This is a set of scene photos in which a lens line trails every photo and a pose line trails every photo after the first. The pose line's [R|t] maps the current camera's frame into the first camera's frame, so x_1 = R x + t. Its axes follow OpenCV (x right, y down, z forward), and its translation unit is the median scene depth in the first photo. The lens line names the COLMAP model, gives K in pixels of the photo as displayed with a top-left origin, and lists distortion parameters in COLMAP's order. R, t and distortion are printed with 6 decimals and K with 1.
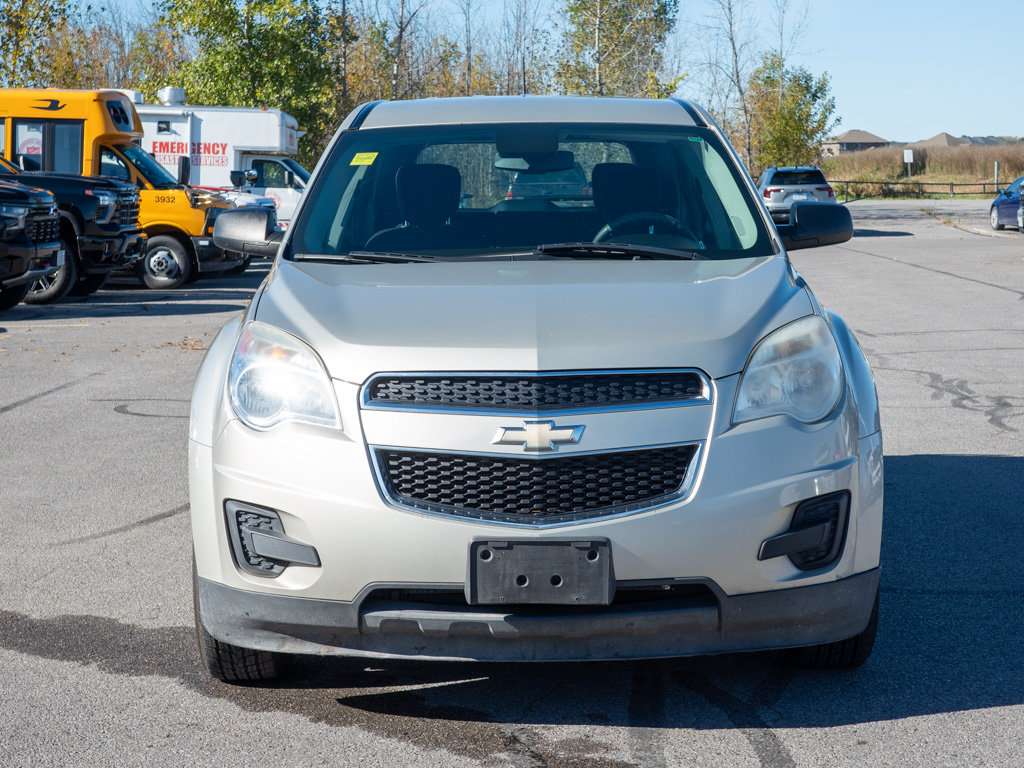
lens RADIAL K [[1819.4, 0, 512.0], [0, 1819.4, 384.0], [0, 0, 1]] dist [0.222963, -1.513968]
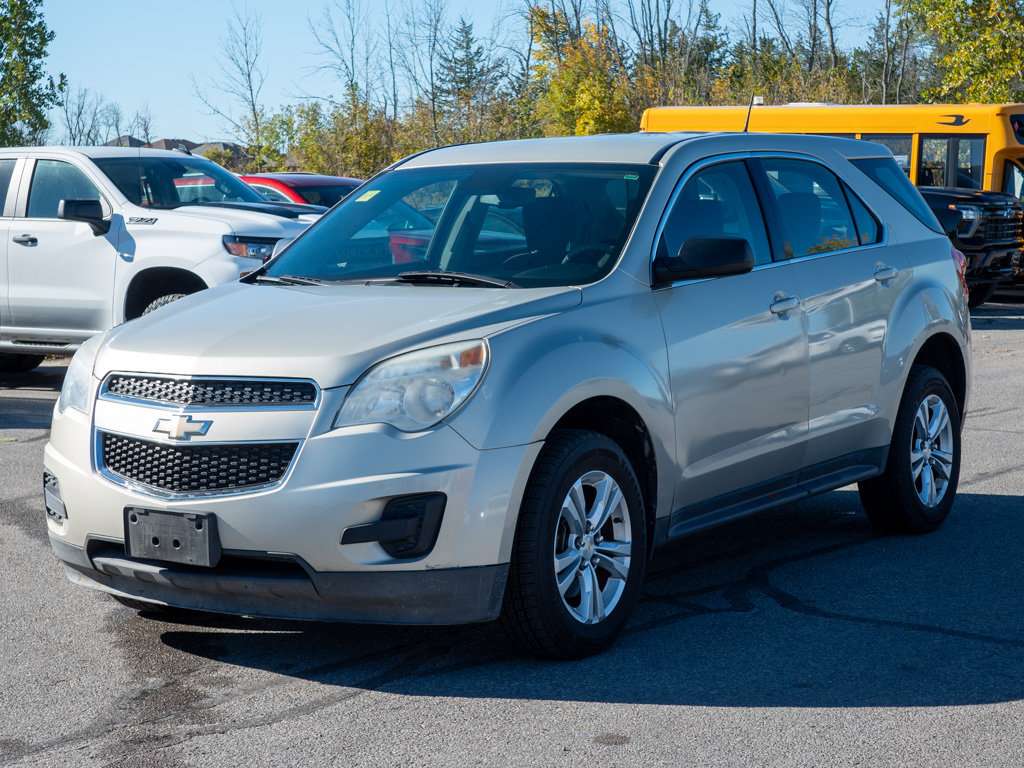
lens RADIAL K [[1819.4, 0, 512.0], [0, 1819.4, 384.0], [0, 0, 1]] dist [0.222963, -1.513968]
pose [[0.856332, 0.047639, -0.514225, 0.828272], [-0.050693, 0.998681, 0.008102, -0.021823], [0.513932, 0.019130, 0.857617, 0.044219]]
